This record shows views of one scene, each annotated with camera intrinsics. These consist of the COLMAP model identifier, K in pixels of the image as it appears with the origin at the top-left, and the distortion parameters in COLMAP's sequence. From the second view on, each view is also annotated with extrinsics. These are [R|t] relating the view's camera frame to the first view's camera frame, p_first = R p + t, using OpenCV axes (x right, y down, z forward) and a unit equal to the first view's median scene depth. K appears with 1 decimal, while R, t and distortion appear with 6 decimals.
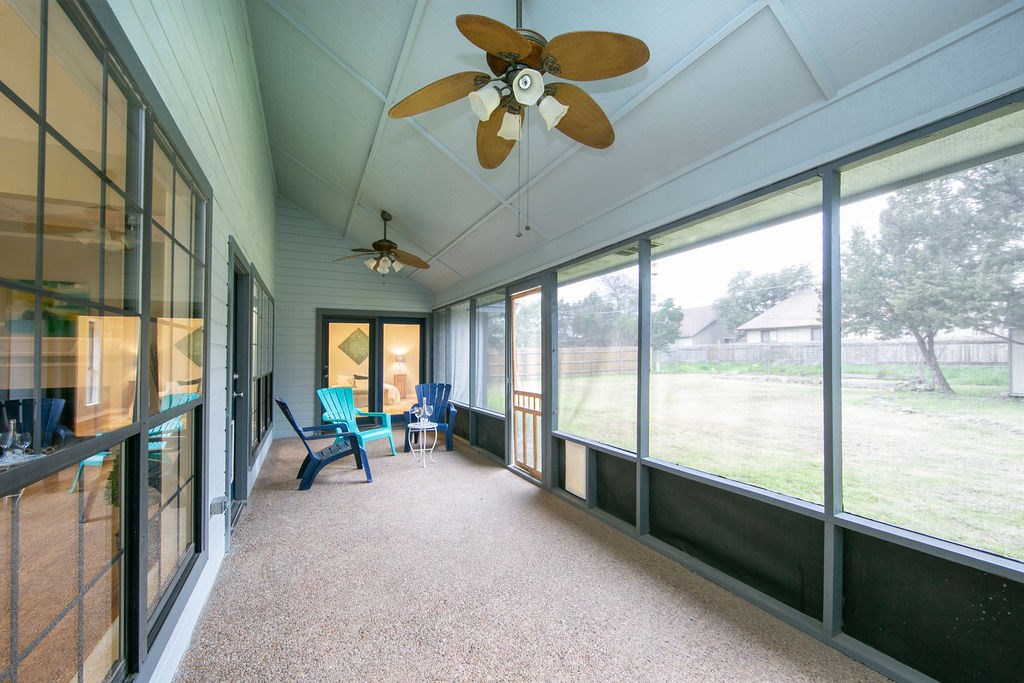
lens RADIAL K [[394.7, 0, 532.3], [0, 394.7, 353.7], [0, 0, 1]] dist [0.000050, 0.000022]
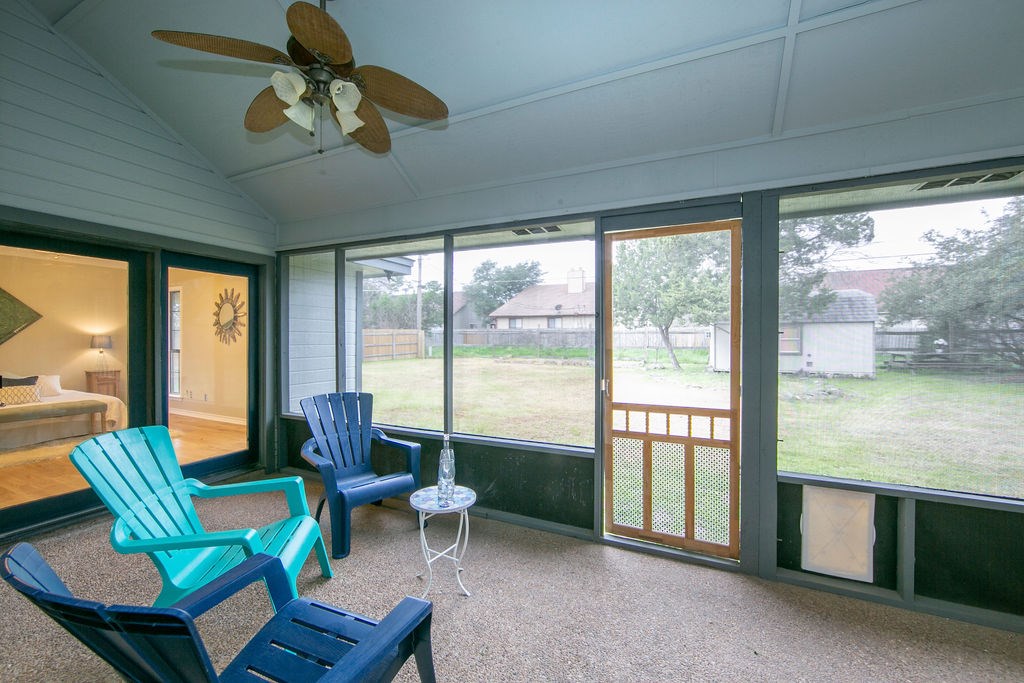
lens RADIAL K [[397.9, 0, 511.9], [0, 397.9, 339.0], [0, 0, 1]] dist [-0.003088, -0.000229]
pose [[0.817014, 0.010465, 0.576523, -0.129390], [-0.013028, 0.999915, 0.000312, 0.000964], [-0.576471, -0.007766, 0.817081, 0.162541]]
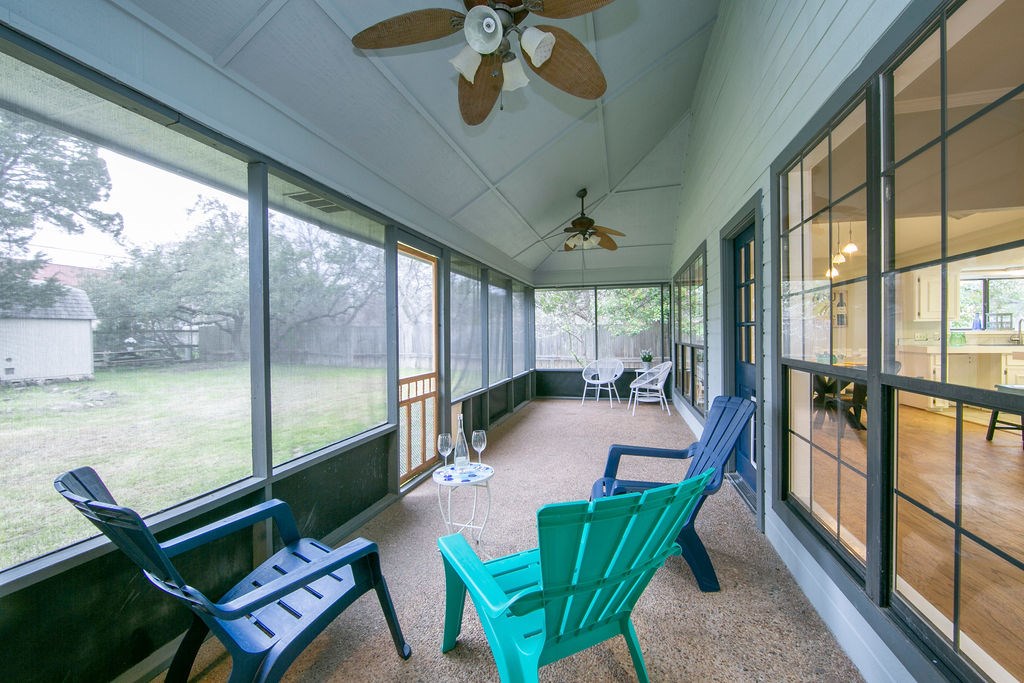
lens RADIAL K [[397.1, 0, 519.7], [0, 397.1, 335.7], [0, 0, 1]] dist [-0.005469, -0.000172]
pose [[-0.710597, 0.016746, 0.703400, -0.181409], [0.013890, 0.999856, -0.009772, 0.006093], [-0.703462, 0.002827, -0.710727, 0.350114]]
